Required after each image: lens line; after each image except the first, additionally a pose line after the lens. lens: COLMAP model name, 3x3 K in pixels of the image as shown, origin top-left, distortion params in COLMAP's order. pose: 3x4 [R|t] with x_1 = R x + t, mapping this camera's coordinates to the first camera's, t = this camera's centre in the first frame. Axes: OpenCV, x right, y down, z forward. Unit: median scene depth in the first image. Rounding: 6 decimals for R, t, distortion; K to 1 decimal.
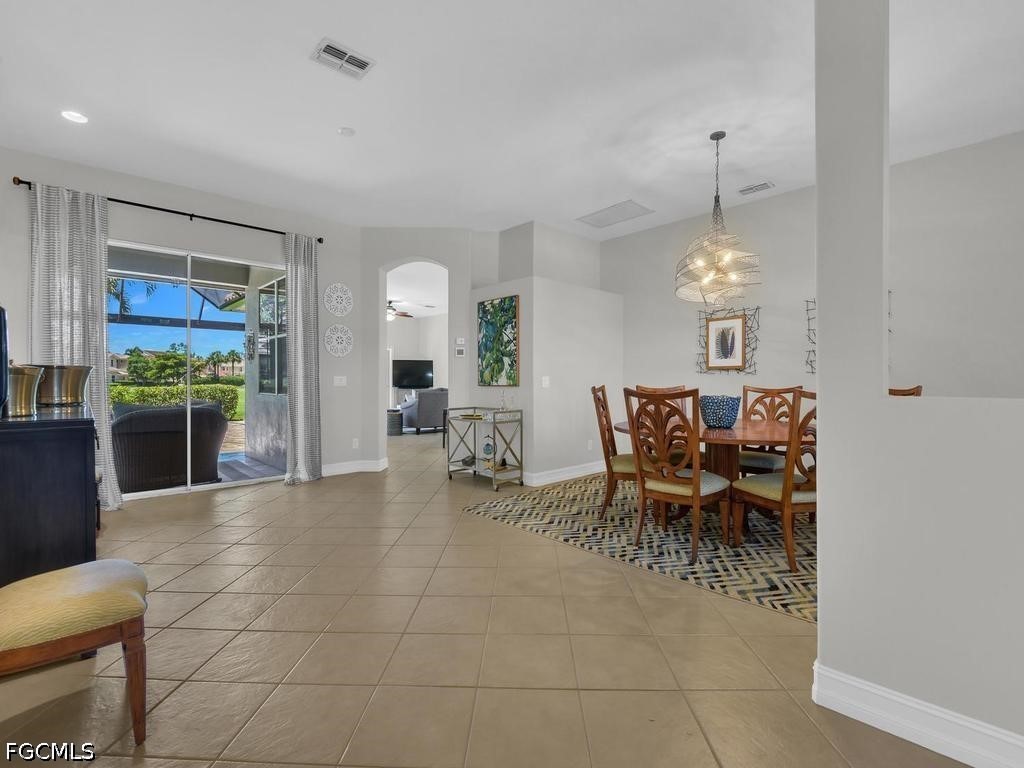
lens RADIAL K [[469.6, 0, 511.4], [0, 469.6, 390.9], [0, 0, 1]] dist [-0.018812, -0.001878]
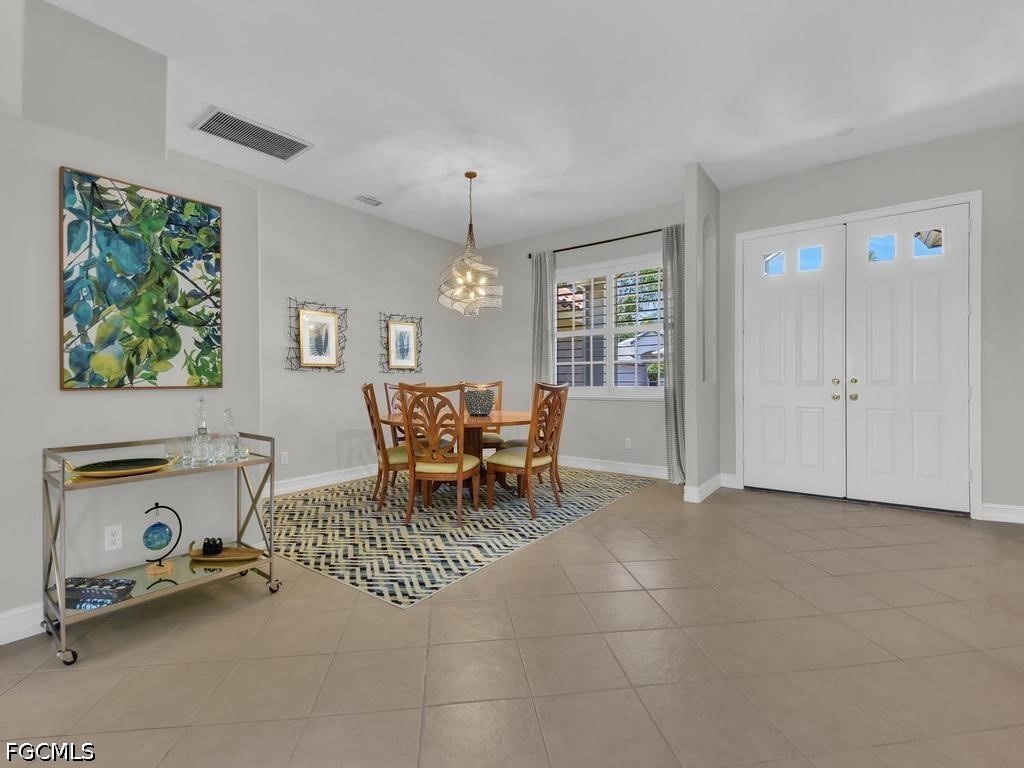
lens RADIAL K [[463.1, 0, 520.8], [0, 463.1, 382.6], [0, 0, 1]] dist [-0.000637, -0.008959]
pose [[-0.185127, -0.003061, 0.982710, -0.529719], [0.031363, 0.999467, 0.009022, -0.009469], [-0.982214, 0.032491, -0.184933, 0.764991]]
